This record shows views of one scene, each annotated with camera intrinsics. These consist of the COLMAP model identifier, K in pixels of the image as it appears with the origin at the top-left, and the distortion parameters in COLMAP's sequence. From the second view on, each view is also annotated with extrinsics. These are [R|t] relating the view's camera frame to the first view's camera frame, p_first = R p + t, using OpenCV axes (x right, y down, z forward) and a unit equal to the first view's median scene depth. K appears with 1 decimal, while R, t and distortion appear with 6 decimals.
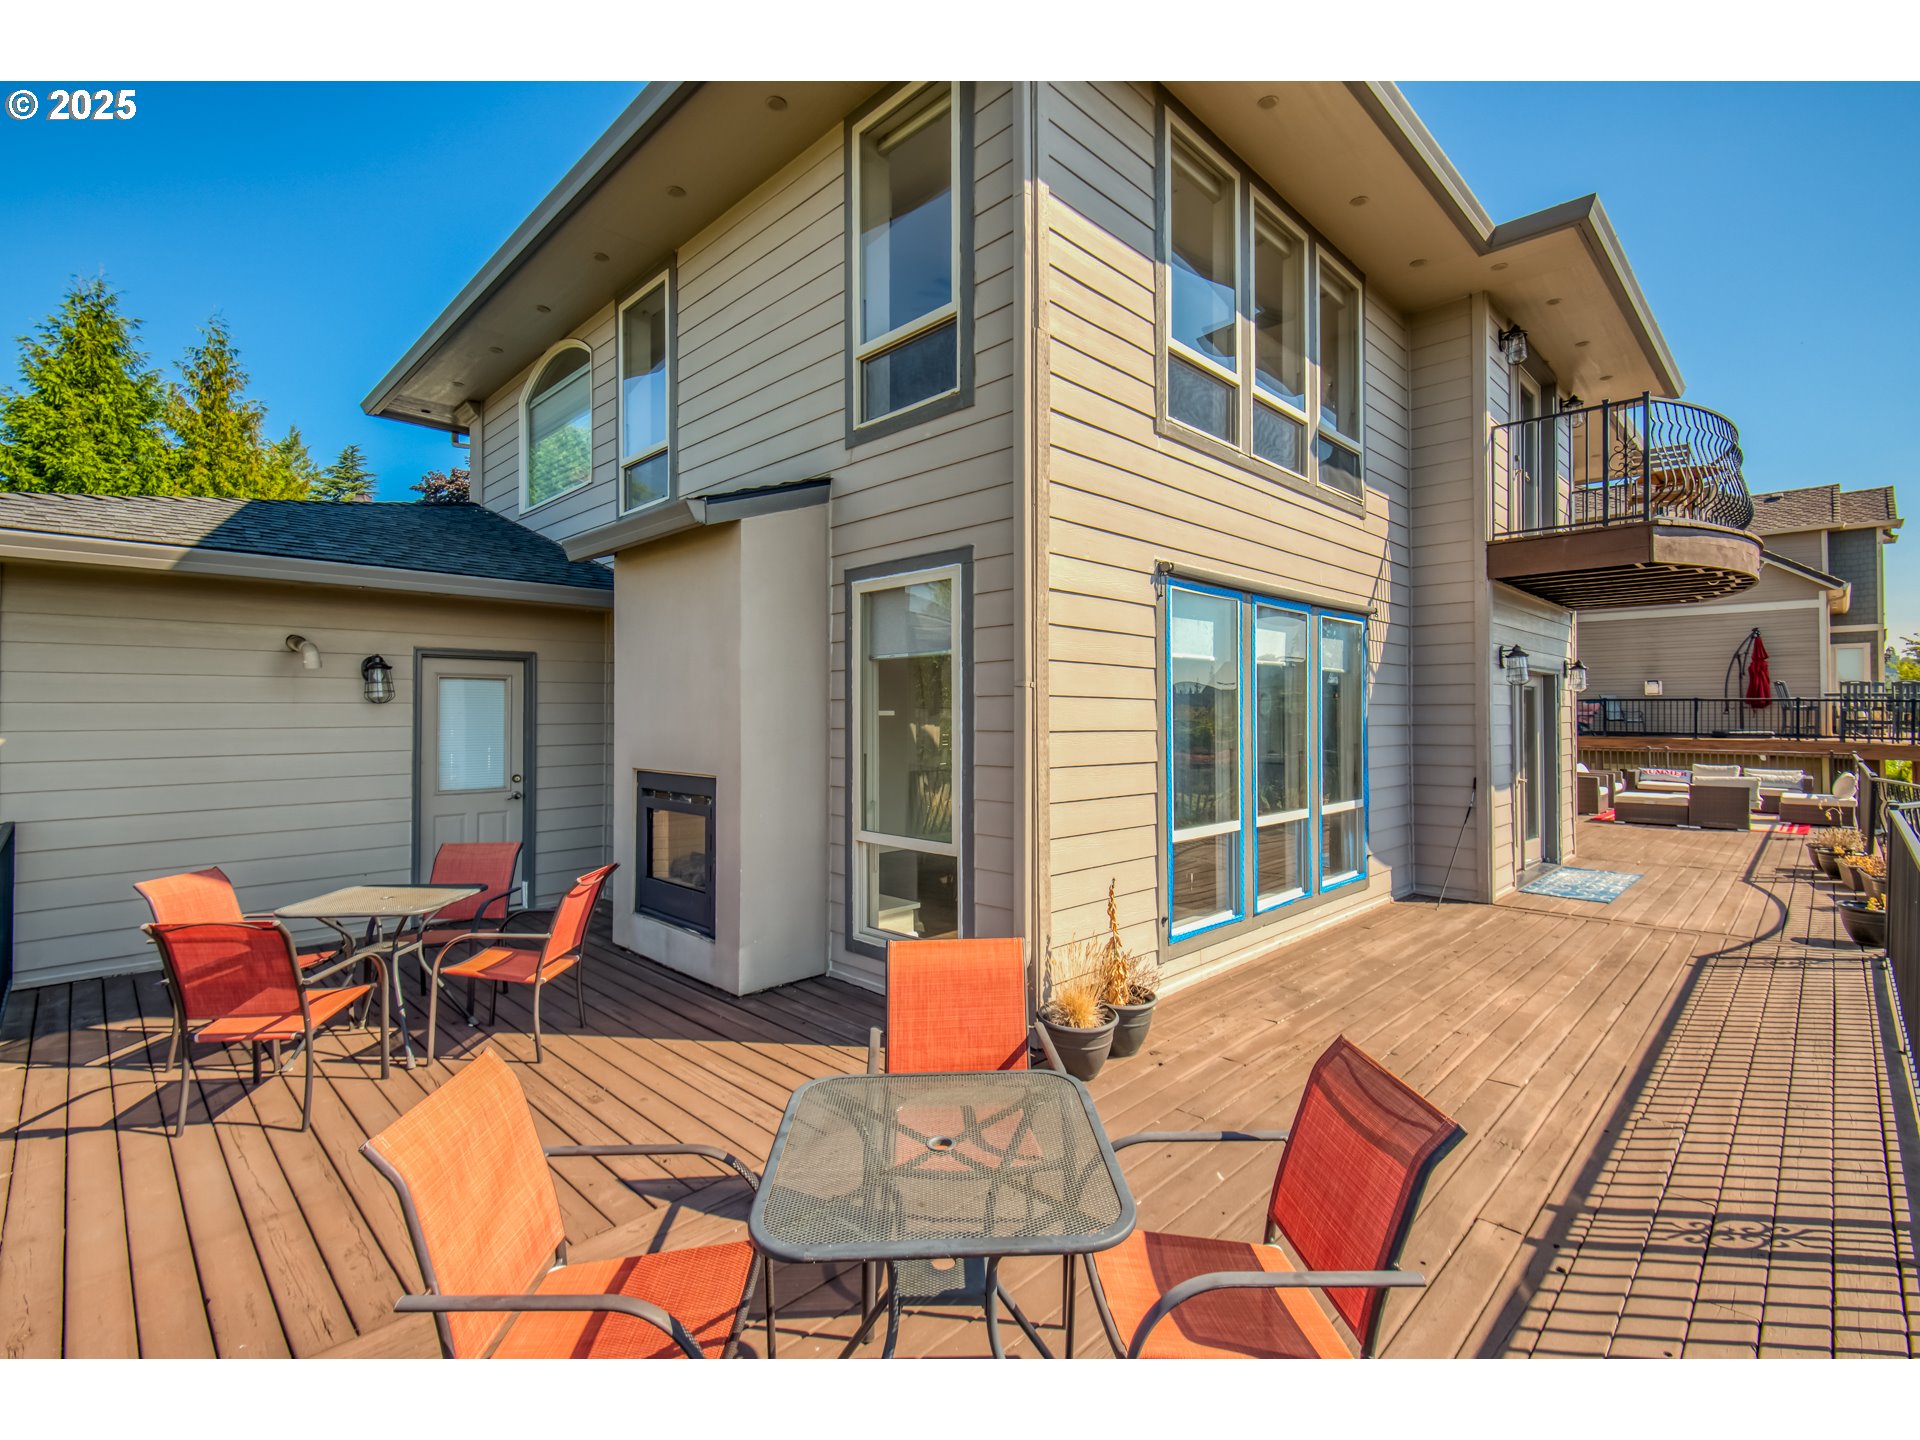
lens RADIAL K [[876.8, 0, 956.7], [0, 876.8, 712.3], [0, 0, 1]] dist [-0.014373, -0.000557]
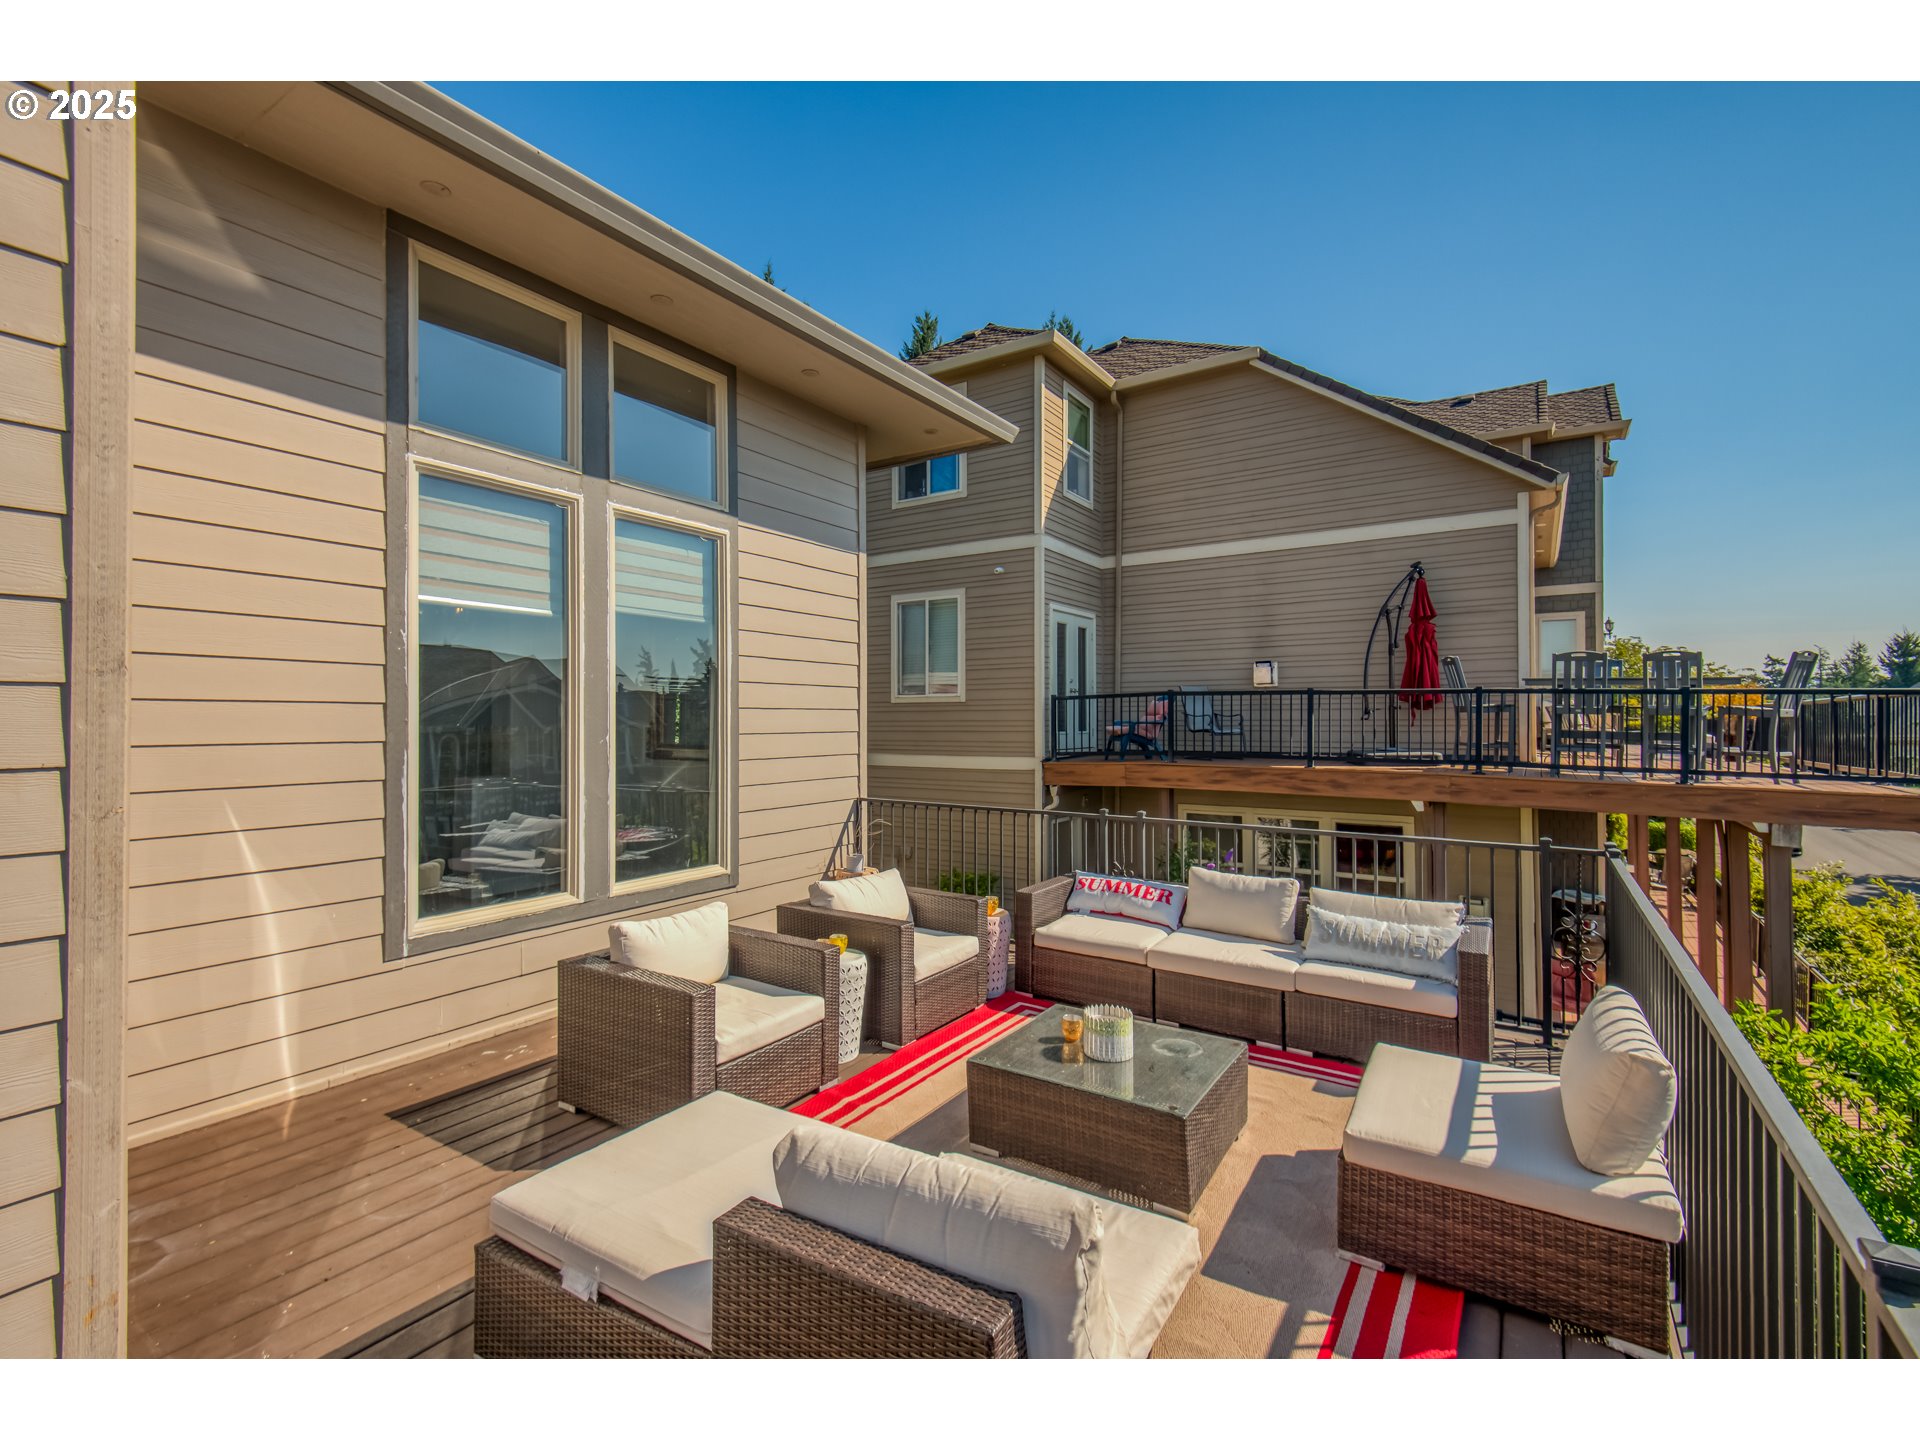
lens RADIAL K [[872.9, 0, 965.3], [0, 872.9, 722.0], [0, 0, 1]] dist [0.000605, -0.000061]
pose [[0.974813, 0.010470, 0.222779, 0.527535], [-0.010339, 0.999945, -0.001753, 0.007392], [-0.222786, -0.000595, 0.974867, 0.530187]]
